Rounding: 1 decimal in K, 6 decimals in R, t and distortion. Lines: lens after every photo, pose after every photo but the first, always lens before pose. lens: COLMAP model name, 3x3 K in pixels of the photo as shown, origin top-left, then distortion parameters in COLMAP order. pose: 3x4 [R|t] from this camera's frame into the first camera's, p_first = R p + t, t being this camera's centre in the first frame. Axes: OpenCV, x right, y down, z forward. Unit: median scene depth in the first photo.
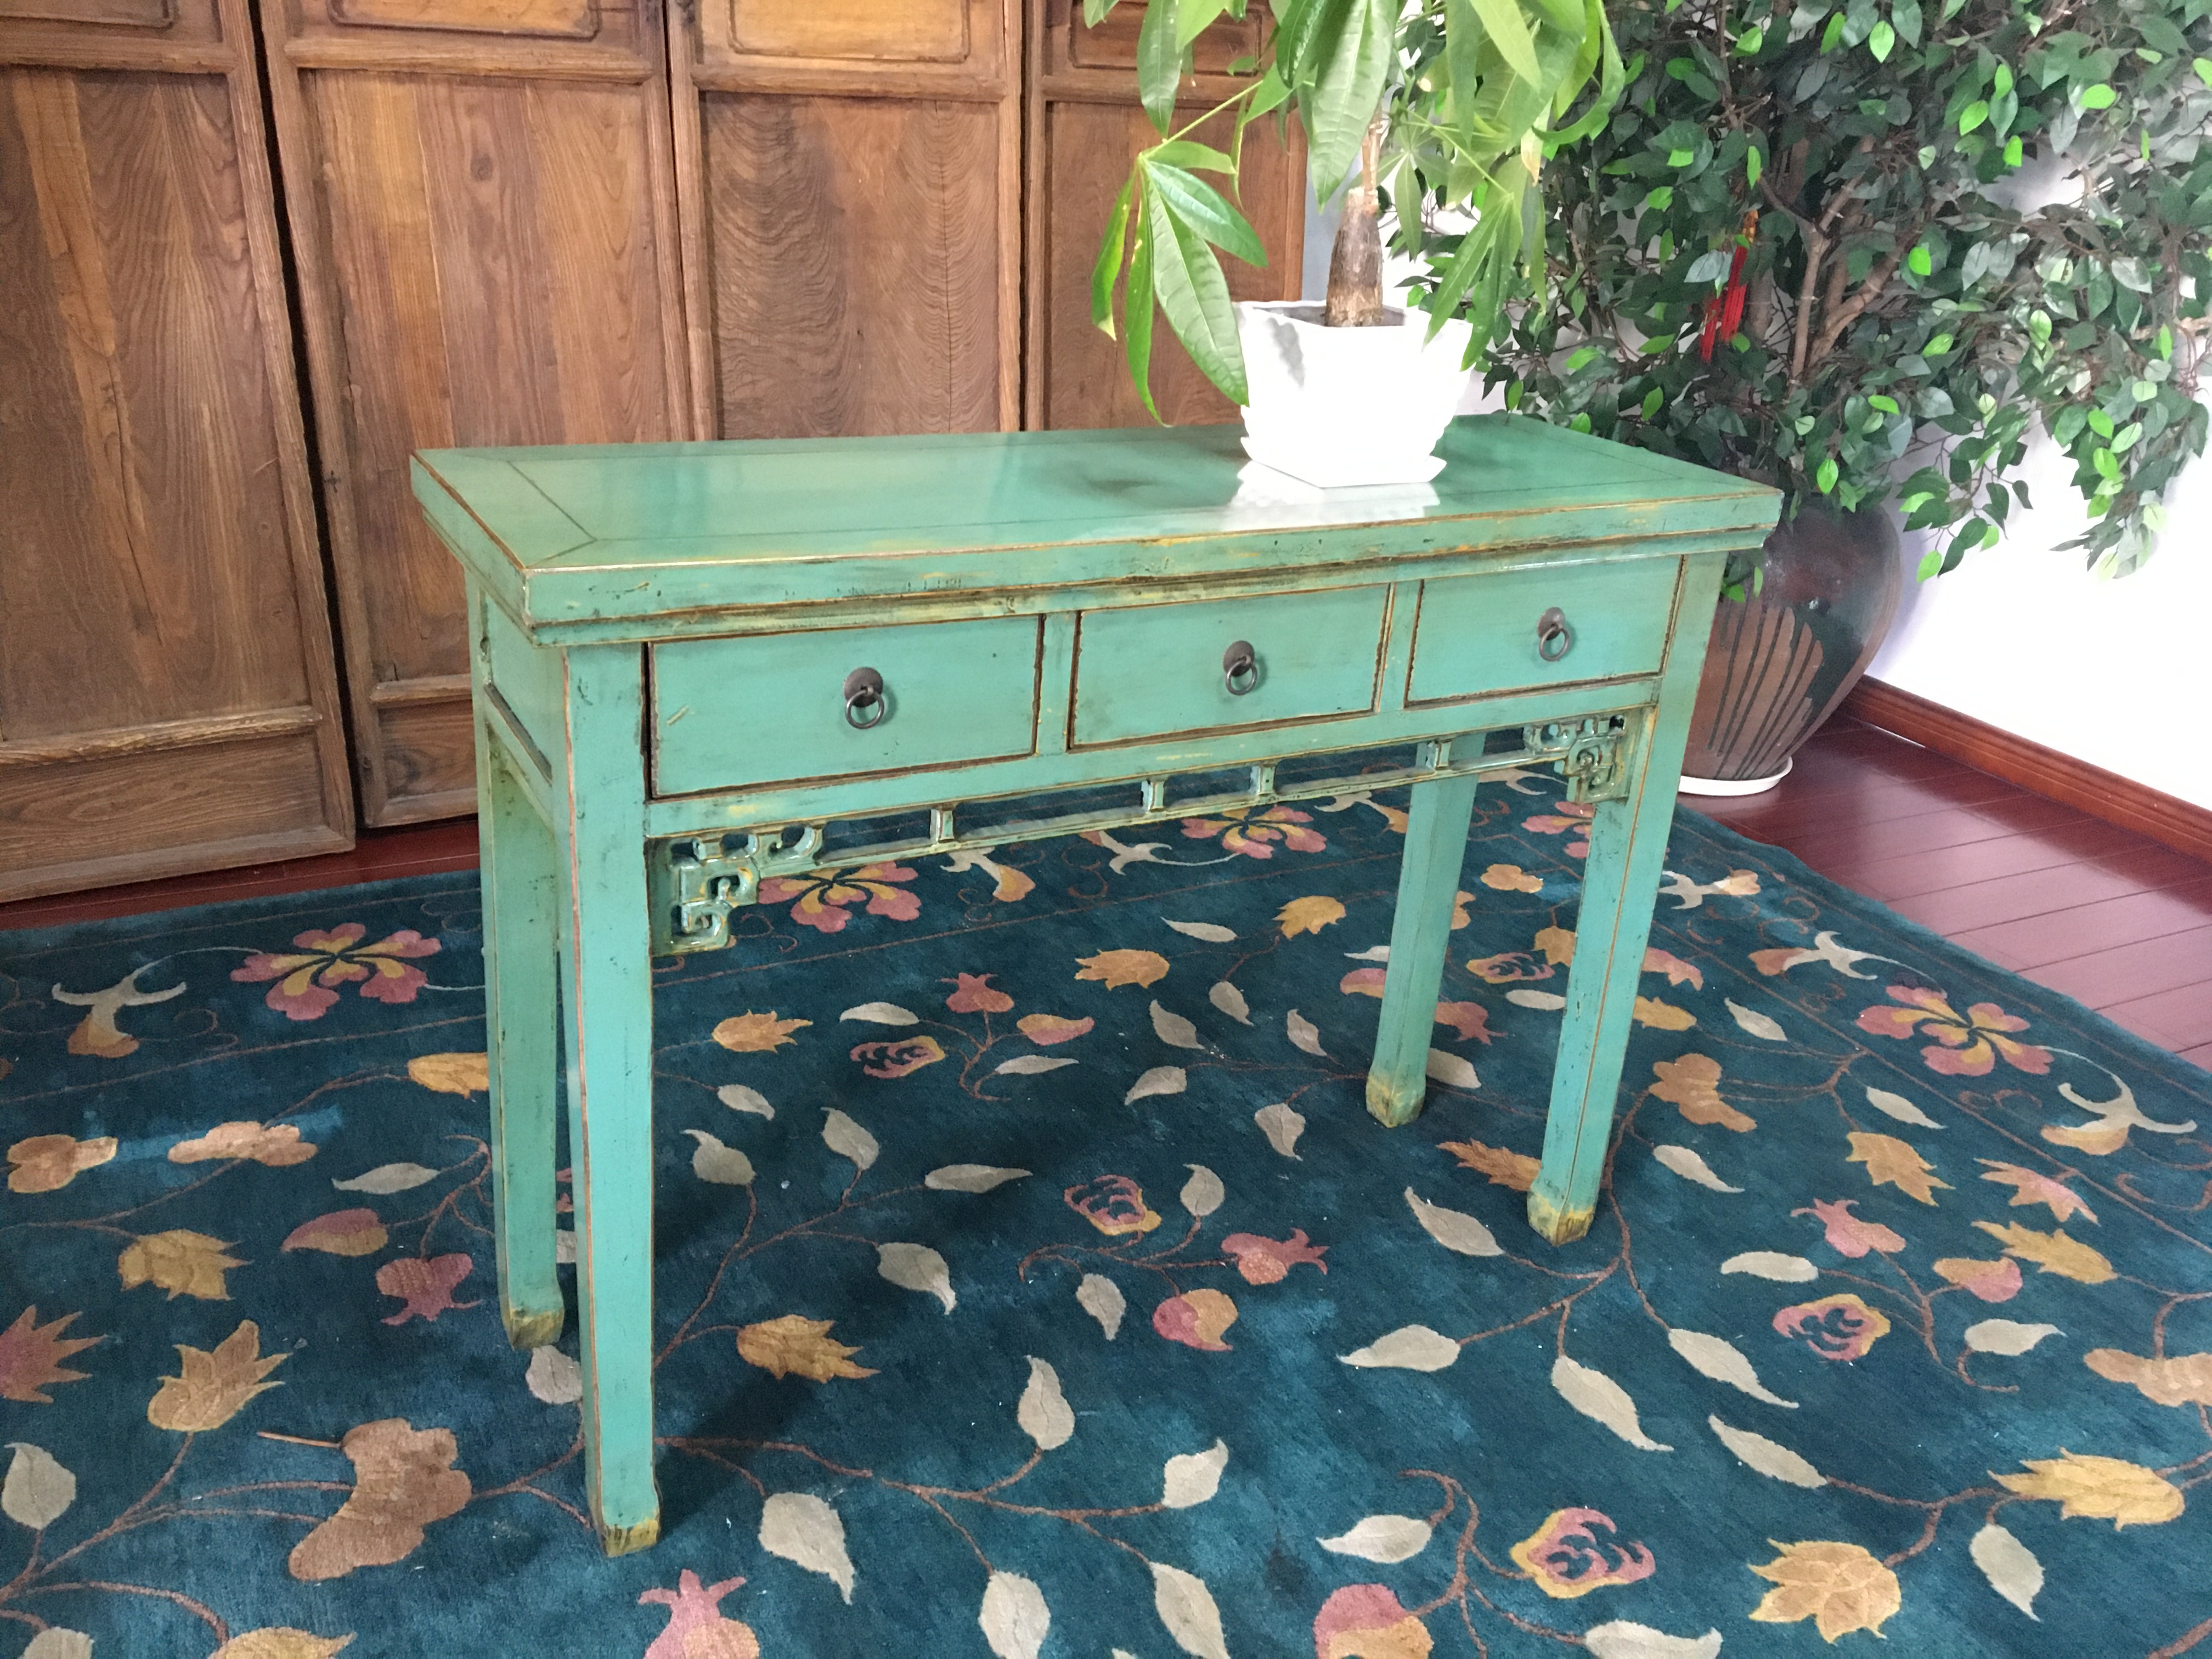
lens RADIAL K [[1844.2, 0, 1099.4], [0, 1844.2, 814.8], [0, 0, 1]] dist [0.057204, -0.074182]
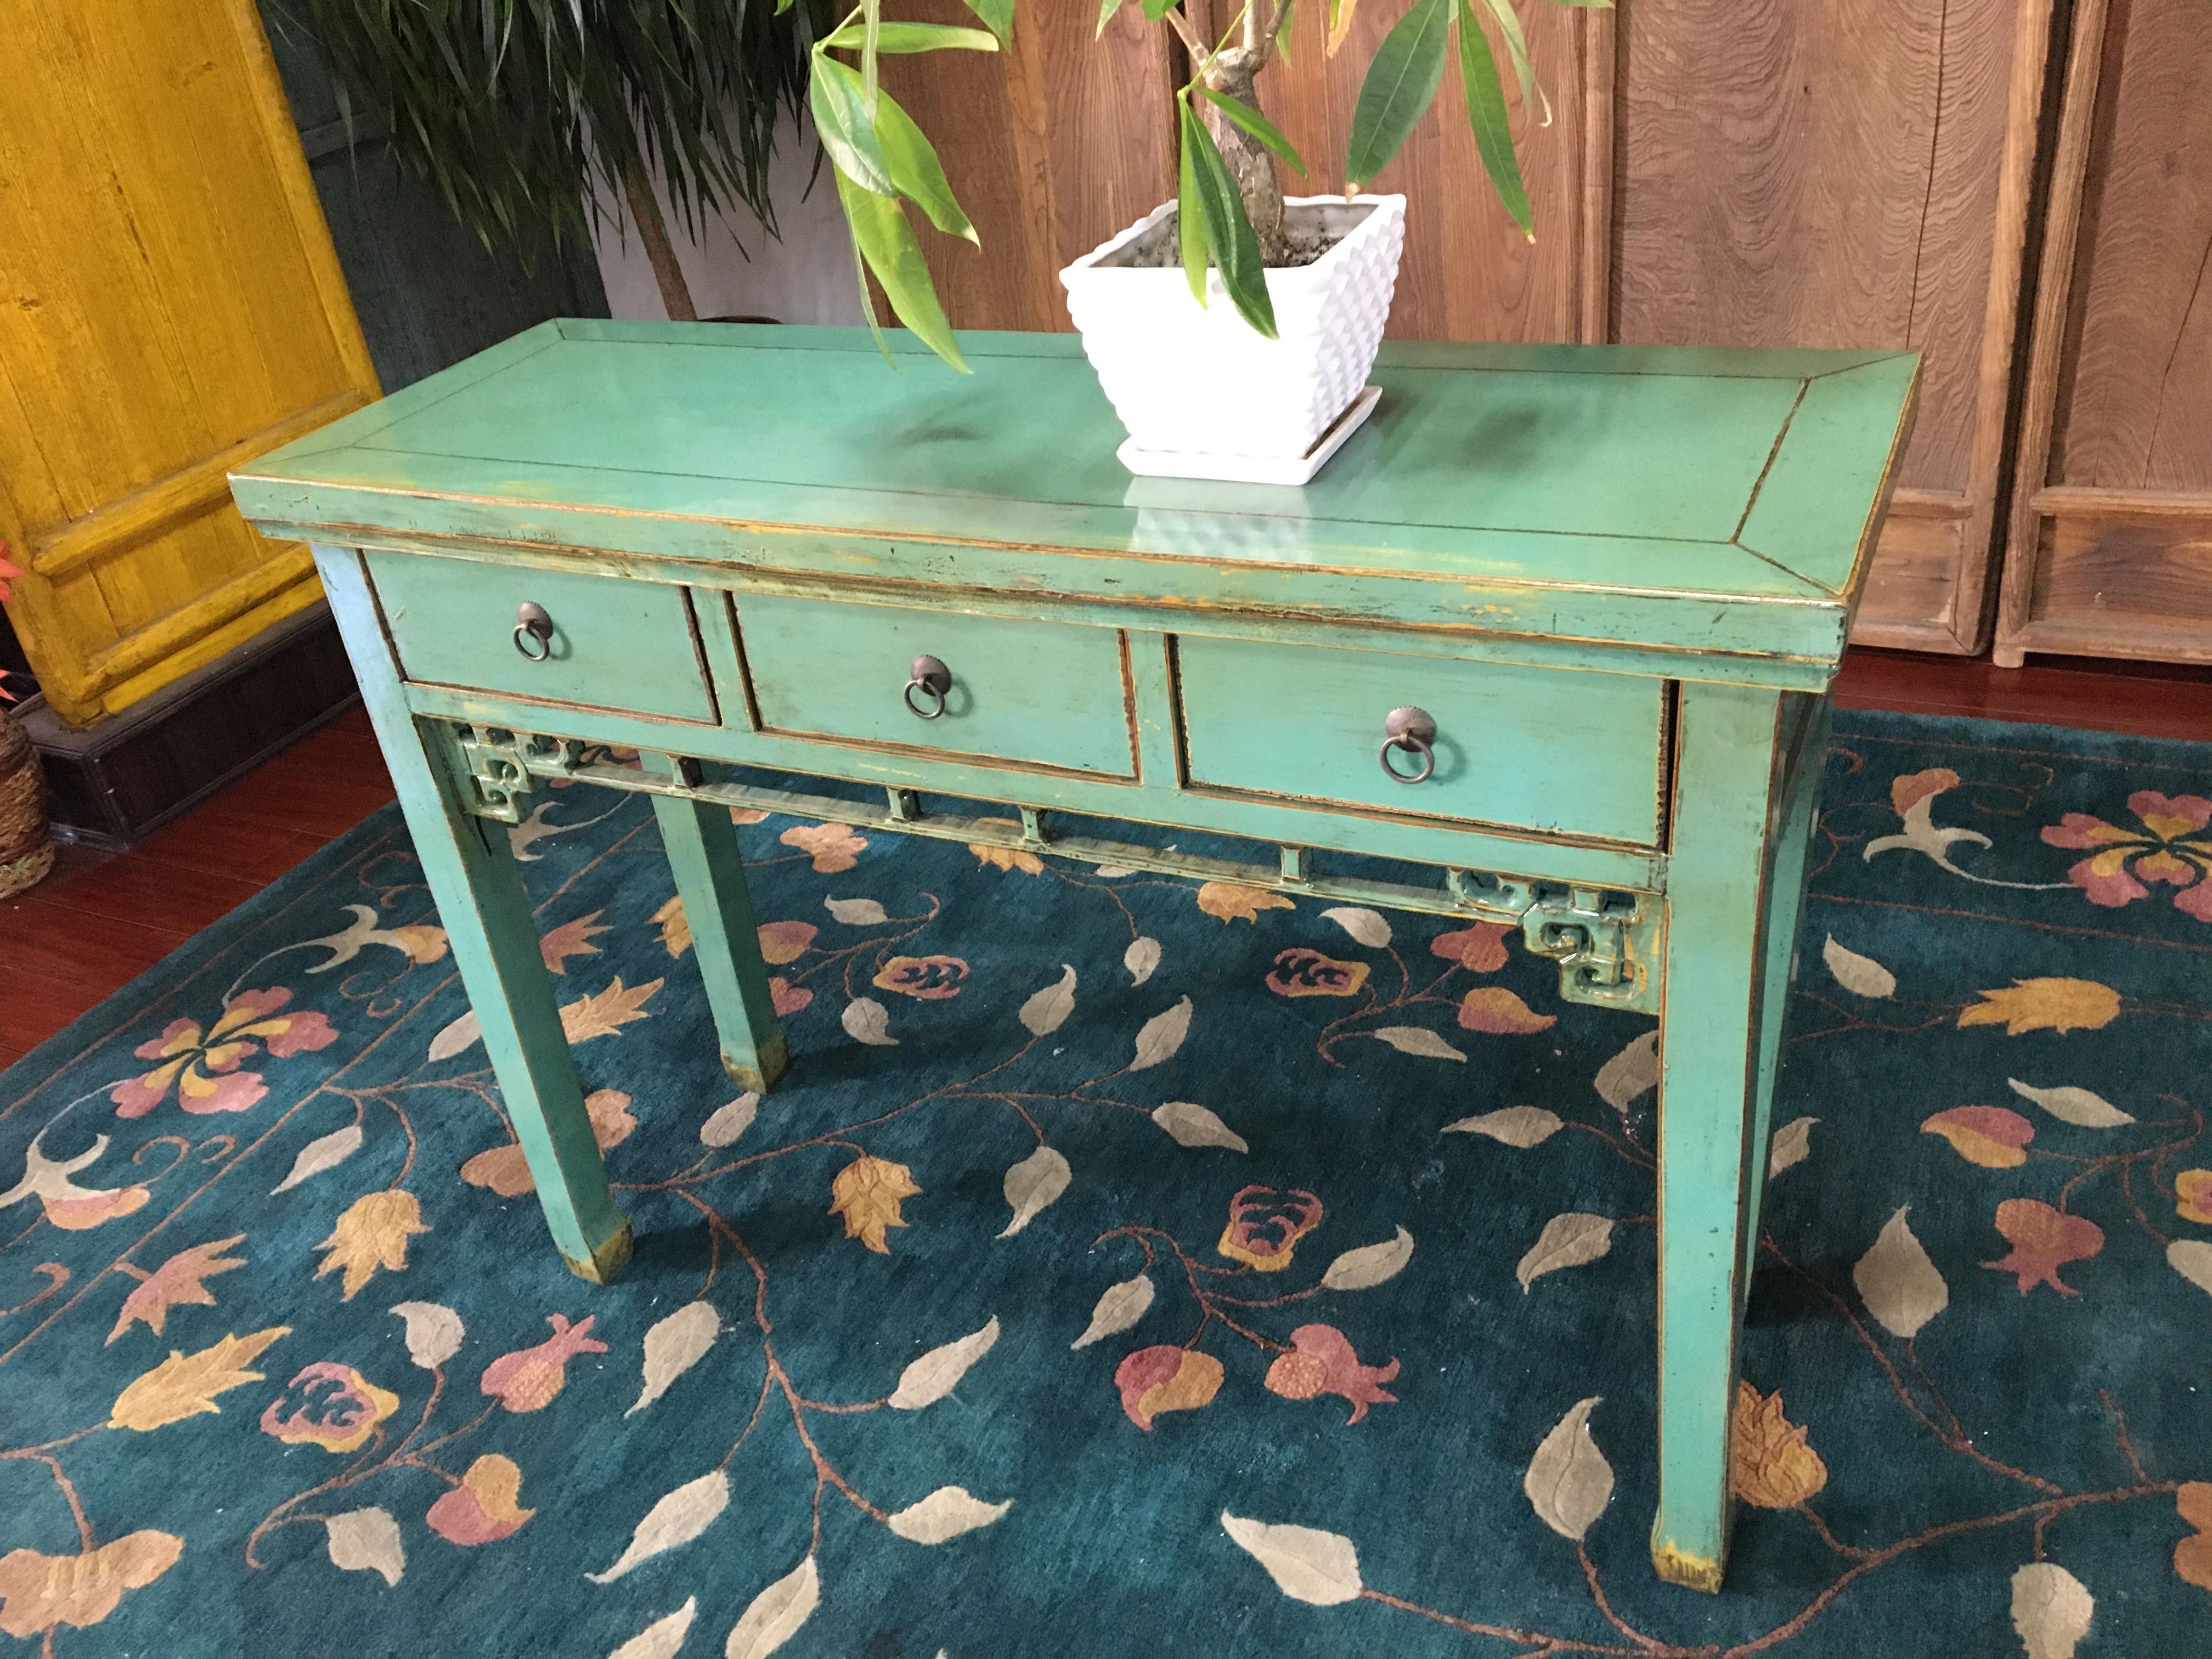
lens RADIAL K [[1848.8, 0, 1115.3], [0, 1848.8, 816.0], [0, 0, 1]] dist [0.078989, -0.122425]
pose [[0.580370, 0.303721, -0.755595, 0.466119], [-0.160629, 0.952314, 0.259416, -0.153699], [0.798354, -0.029187, 0.601480, 0.347461]]
